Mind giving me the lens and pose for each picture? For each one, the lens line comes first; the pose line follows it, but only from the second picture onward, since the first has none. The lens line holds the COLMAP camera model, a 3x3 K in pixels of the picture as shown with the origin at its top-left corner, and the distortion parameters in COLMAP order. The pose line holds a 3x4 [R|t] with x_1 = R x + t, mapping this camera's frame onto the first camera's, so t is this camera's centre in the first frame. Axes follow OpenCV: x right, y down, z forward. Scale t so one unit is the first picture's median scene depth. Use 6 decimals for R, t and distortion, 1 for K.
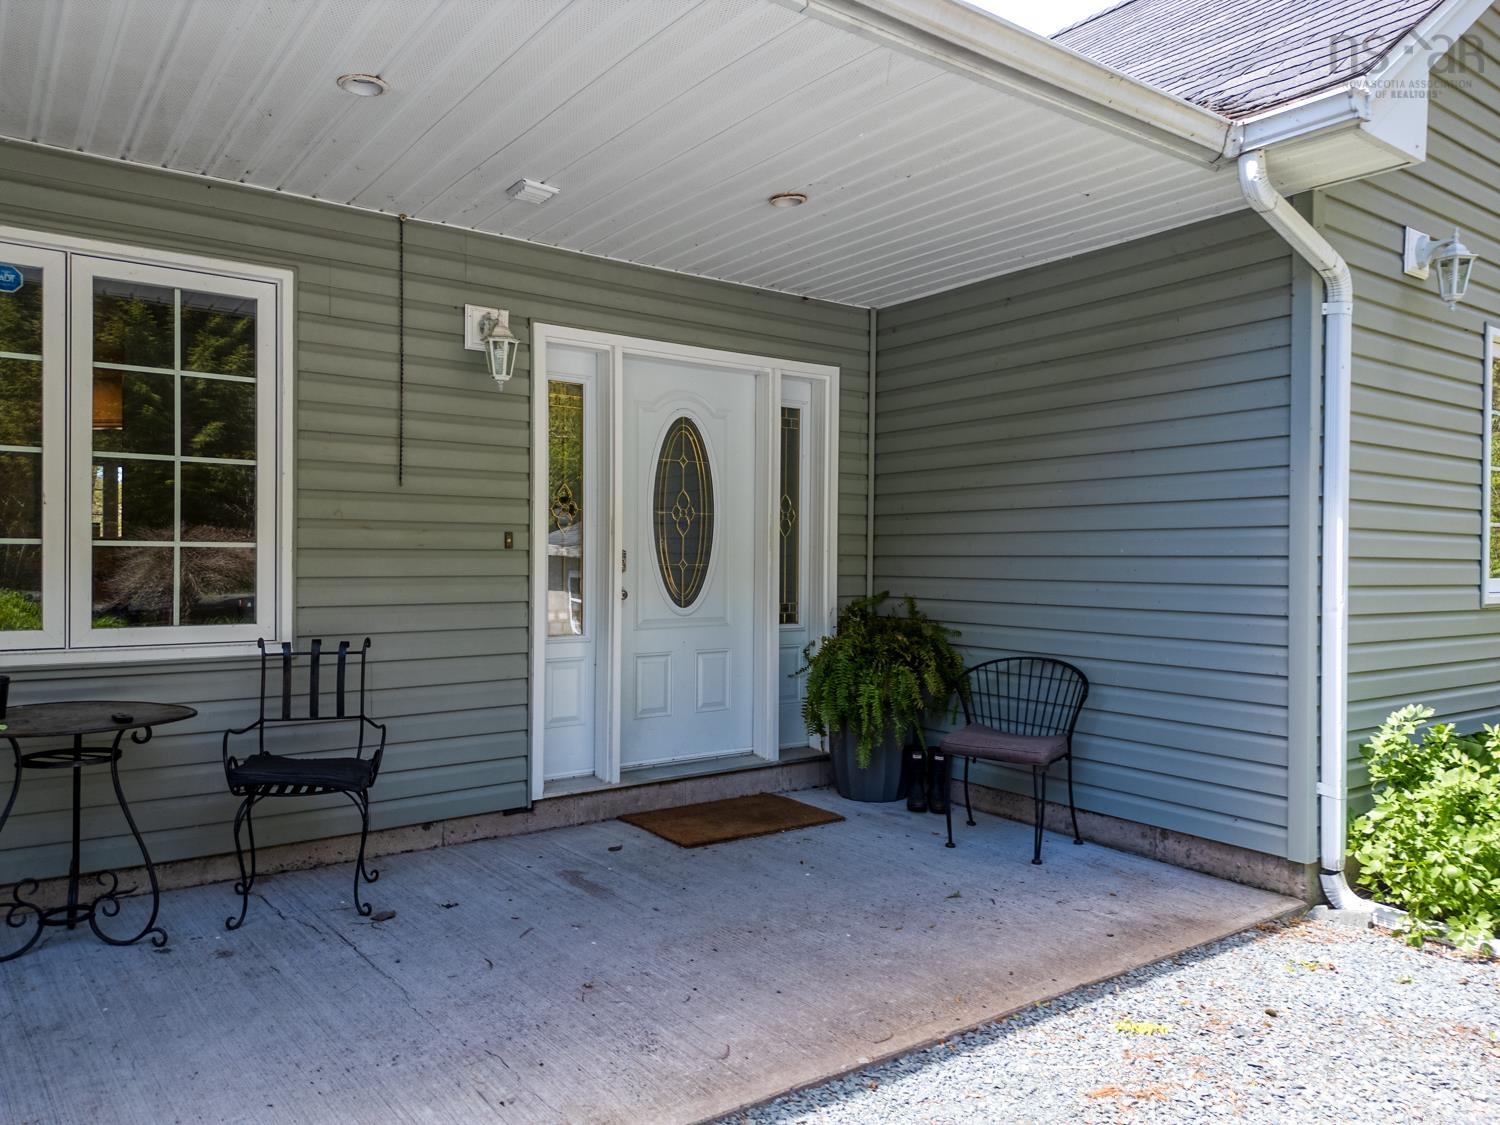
lens RADIAL K [[1051.1, 0, 750.0], [0, 1051.1, 562.5], [0, 0, 1]] dist [0.093165, -0.104406]
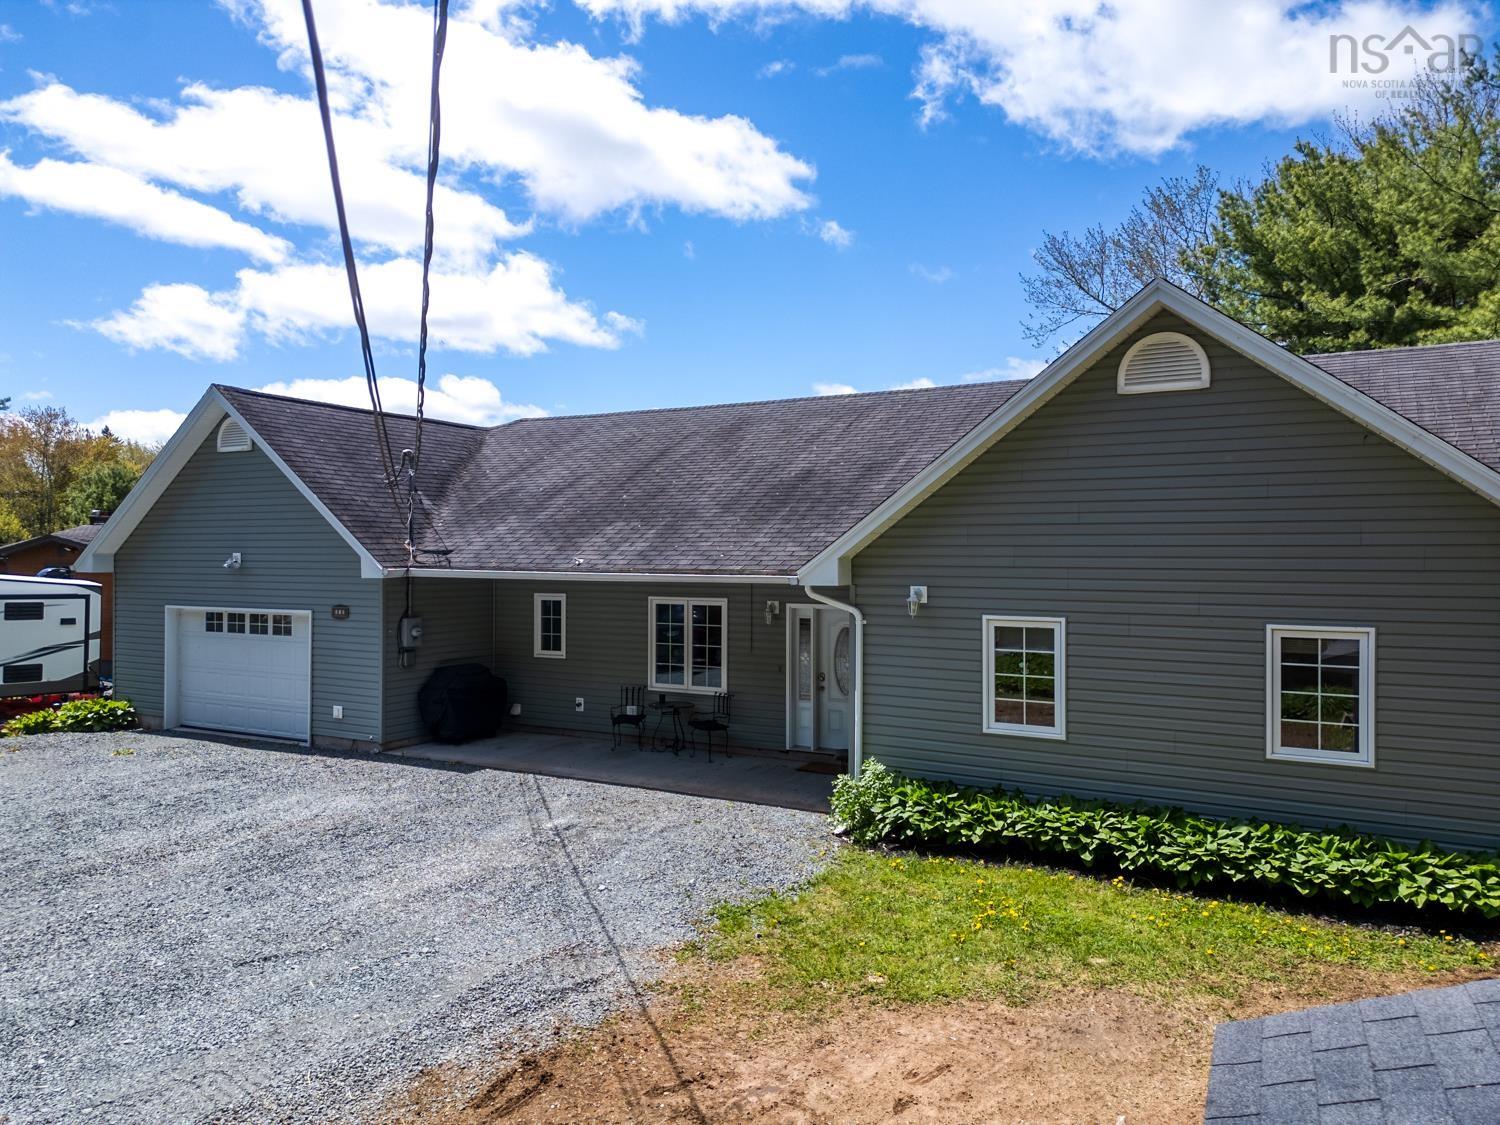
lens RADIAL K [[1051.1, 0, 750.0], [0, 1051.1, 562.5], [0, 0, 1]] dist [0.093165, -0.104406]
pose [[0.414572, -0.005923, -0.909997, 2.814372], [-0.007321, 0.999925, -0.009843, -0.330926], [0.909987, 0.010742, 0.414498, -0.470278]]
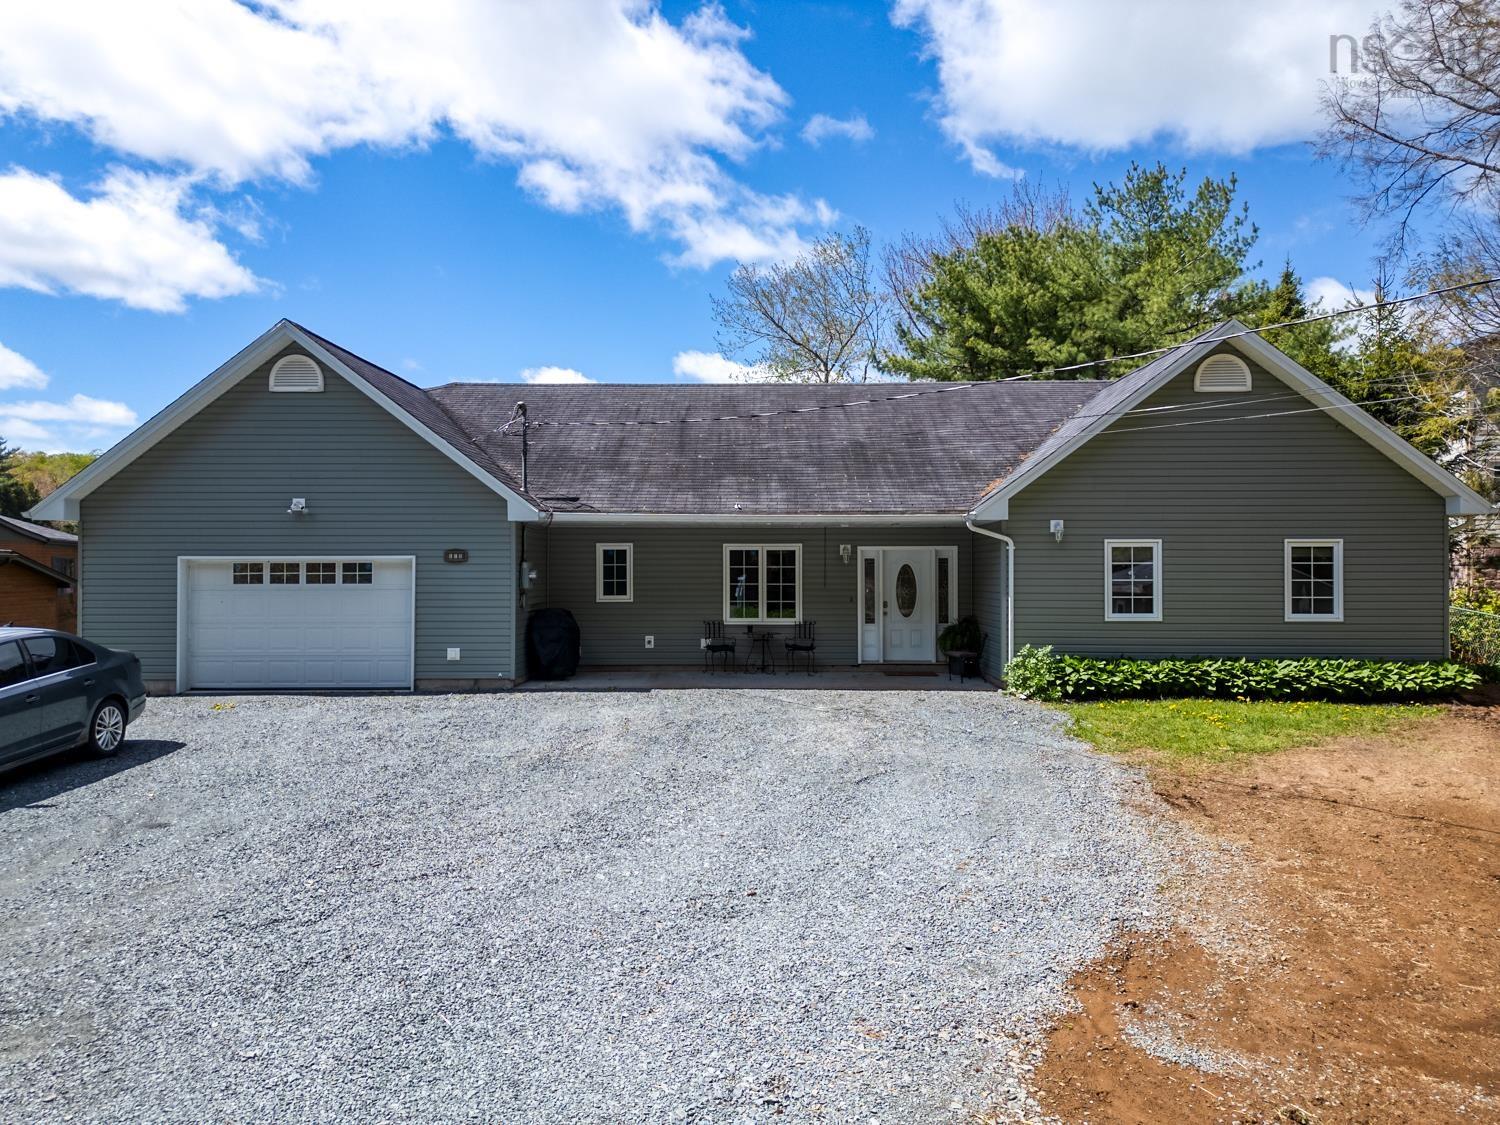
lens RADIAL K [[1051.1, 0, 750.0], [0, 1051.1, 562.5], [0, 0, 1]] dist [0.093165, -0.104406]
pose [[0.792251, -0.016003, -0.609986, 2.003470], [0.004075, 0.999773, -0.020937, -0.083373], [0.610182, 0.014102, 0.792136, -2.540989]]
